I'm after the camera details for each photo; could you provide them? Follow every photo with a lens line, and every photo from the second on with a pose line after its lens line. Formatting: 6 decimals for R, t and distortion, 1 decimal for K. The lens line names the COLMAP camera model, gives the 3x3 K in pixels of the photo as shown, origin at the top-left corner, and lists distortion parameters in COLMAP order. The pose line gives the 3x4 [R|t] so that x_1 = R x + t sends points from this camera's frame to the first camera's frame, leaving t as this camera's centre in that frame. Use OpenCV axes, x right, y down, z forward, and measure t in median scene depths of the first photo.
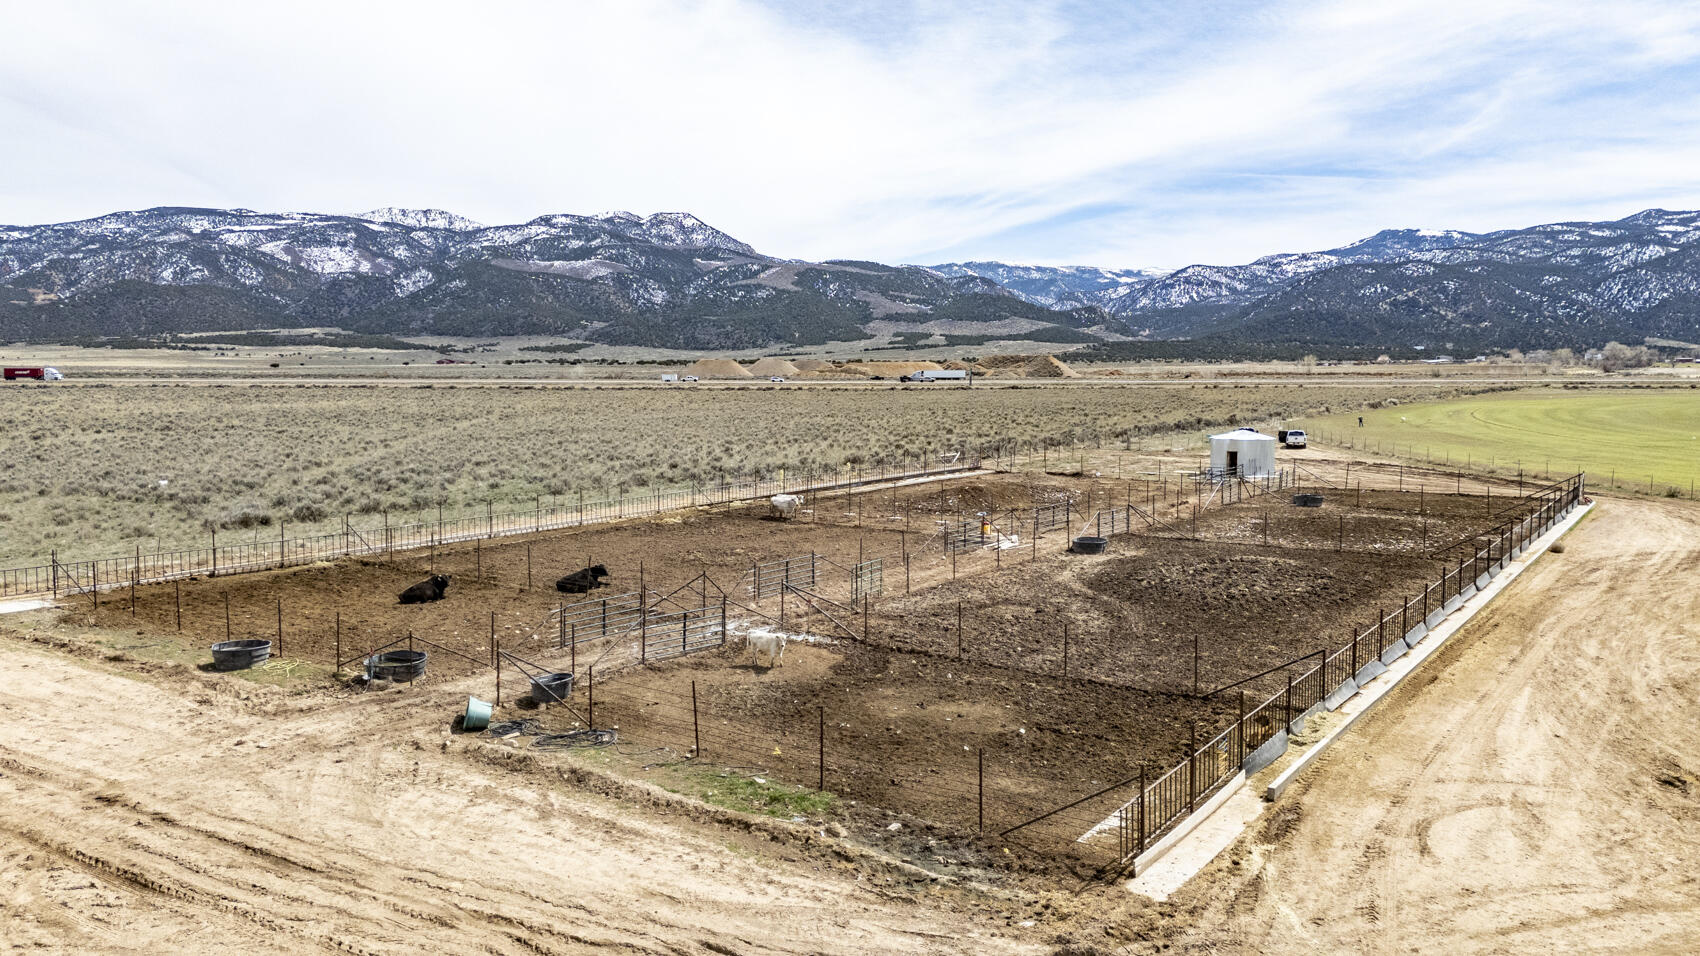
lens RADIAL K [[1241.0, 0, 842.9], [0, 1241.0, 474.2], [0, 0, 1]] dist [0.064664, -0.056119]
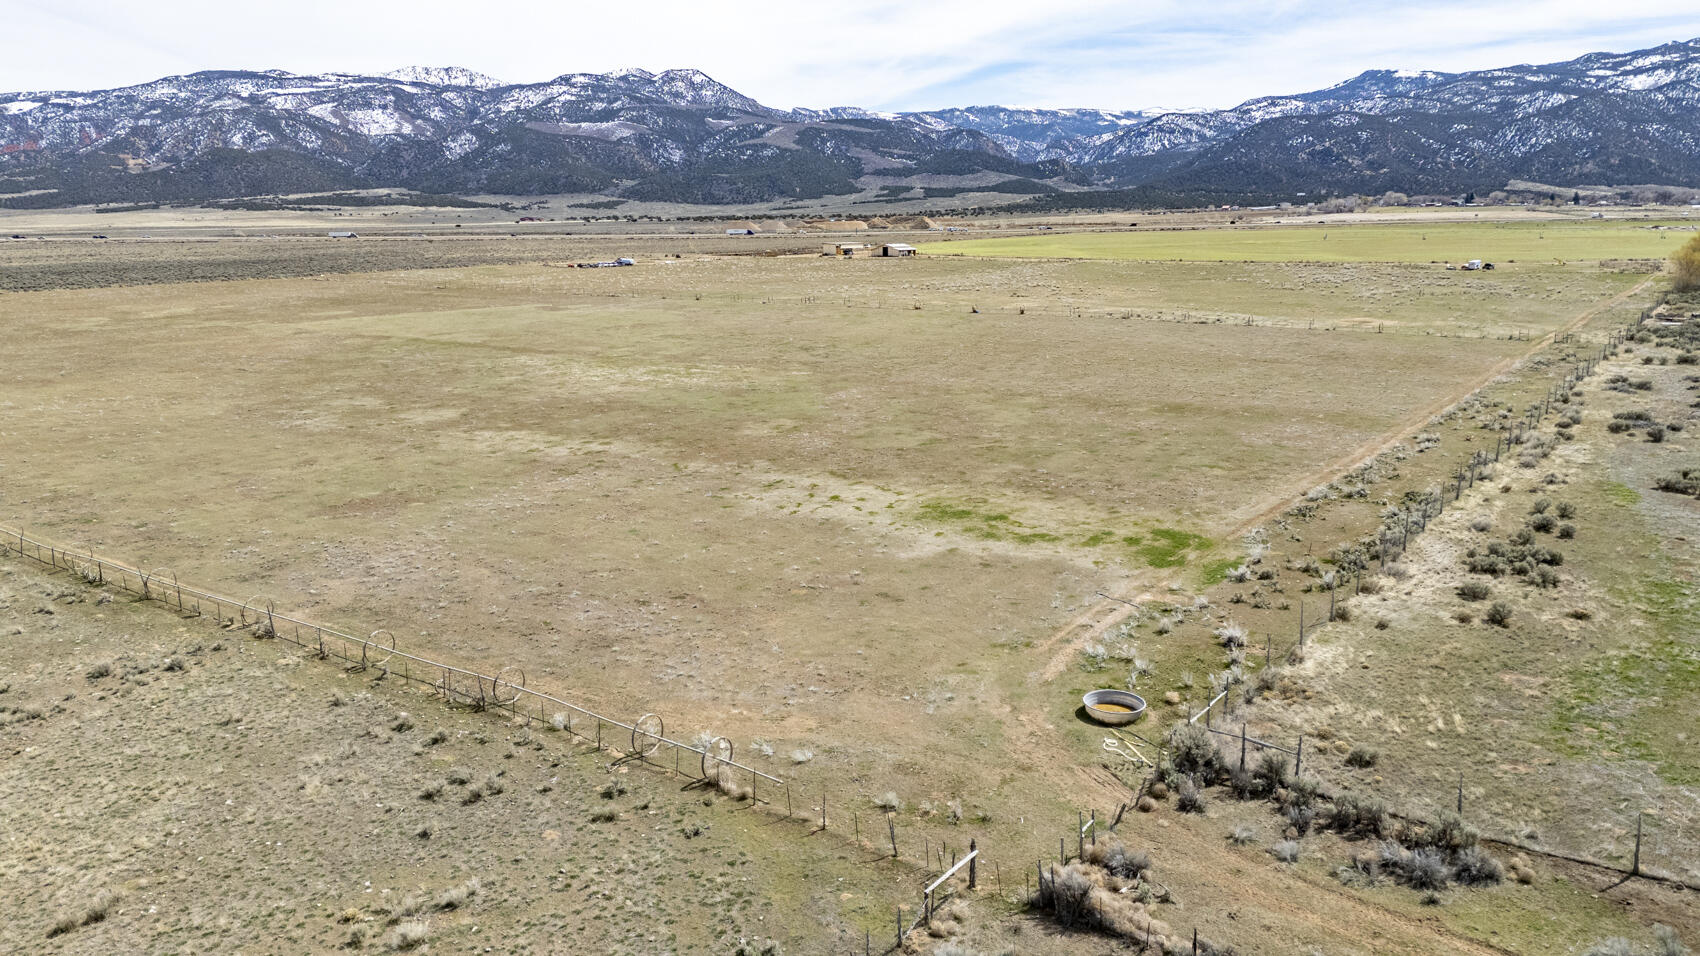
lens RADIAL K [[1241.0, 0, 848.9], [0, 1241.0, 482.2], [0, 0, 1]] dist [0.064664, -0.056119]
pose [[0.999885, -0.013697, -0.006543, 0.011613], [0.014414, 0.991871, 0.126430, 0.010635], [0.004759, -0.126509, 0.991954, -0.155244]]
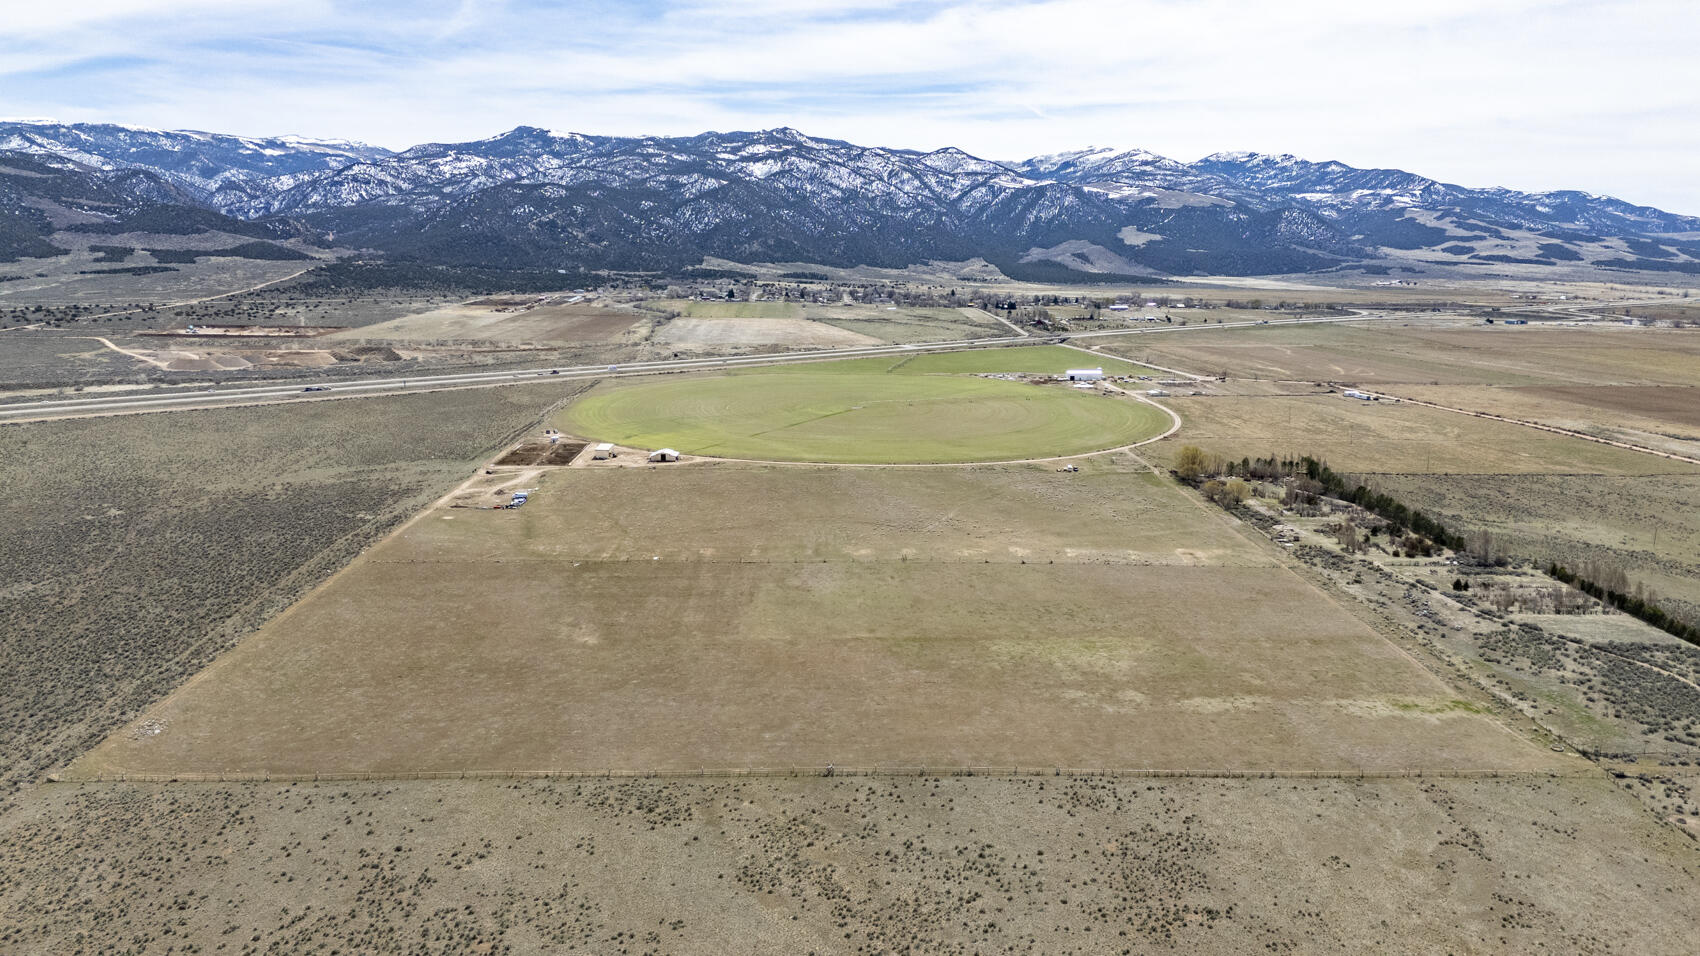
lens RADIAL K [[1241.0, 0, 844.9], [0, 1241.0, 482.4], [0, 0, 1]] dist [0.064664, -0.056119]
pose [[0.795594, -0.115281, 0.594762, -0.083464], [0.047528, 0.990580, 0.128425, -0.019137], [-0.603964, -0.073906, 0.793578, -0.180601]]
